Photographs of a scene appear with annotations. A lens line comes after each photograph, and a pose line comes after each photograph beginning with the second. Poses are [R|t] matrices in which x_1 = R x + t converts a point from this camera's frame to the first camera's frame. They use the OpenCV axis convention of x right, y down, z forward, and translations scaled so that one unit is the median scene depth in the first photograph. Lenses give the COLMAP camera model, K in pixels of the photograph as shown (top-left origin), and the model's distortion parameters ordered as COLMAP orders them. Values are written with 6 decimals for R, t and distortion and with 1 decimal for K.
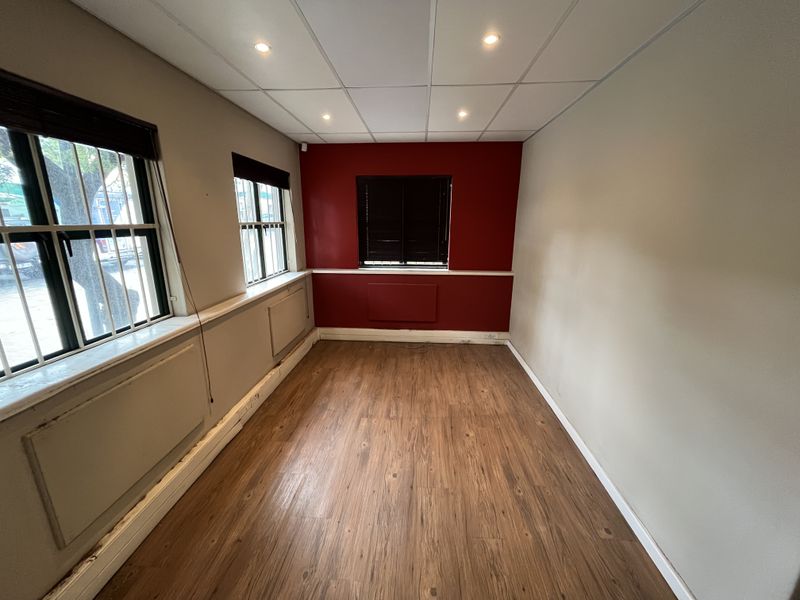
lens RADIAL K [[321.5, 0, 399.8], [0, 321.5, 297.0], [0, 0, 1]] dist [0.000153, 0.000061]
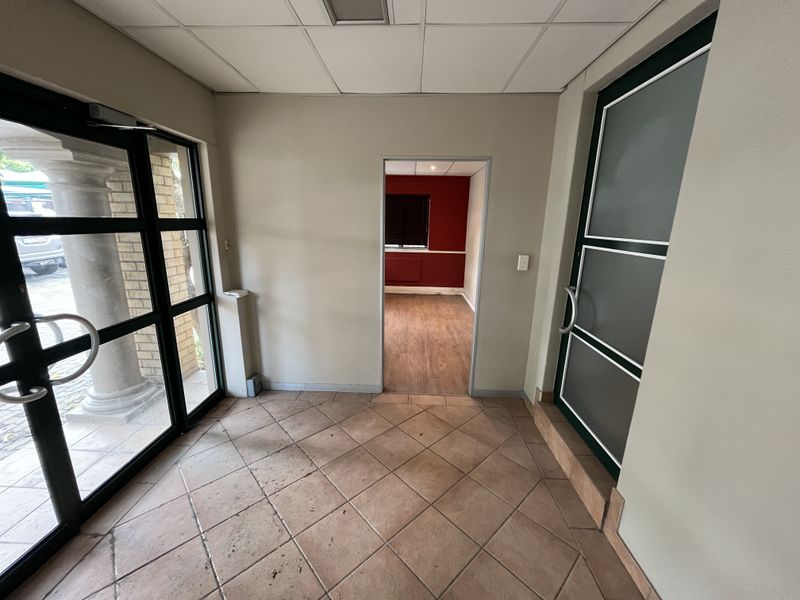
lens RADIAL K [[321.5, 0, 399.8], [0, 321.5, 297.0], [0, 0, 1]] dist [0.000153, 0.000061]
pose [[0.999504, 0.010647, 0.029640, -0.044195], [-0.010642, 0.999943, -0.000298, 0.166092], [-0.029642, -0.000018, 0.999561, -0.687501]]
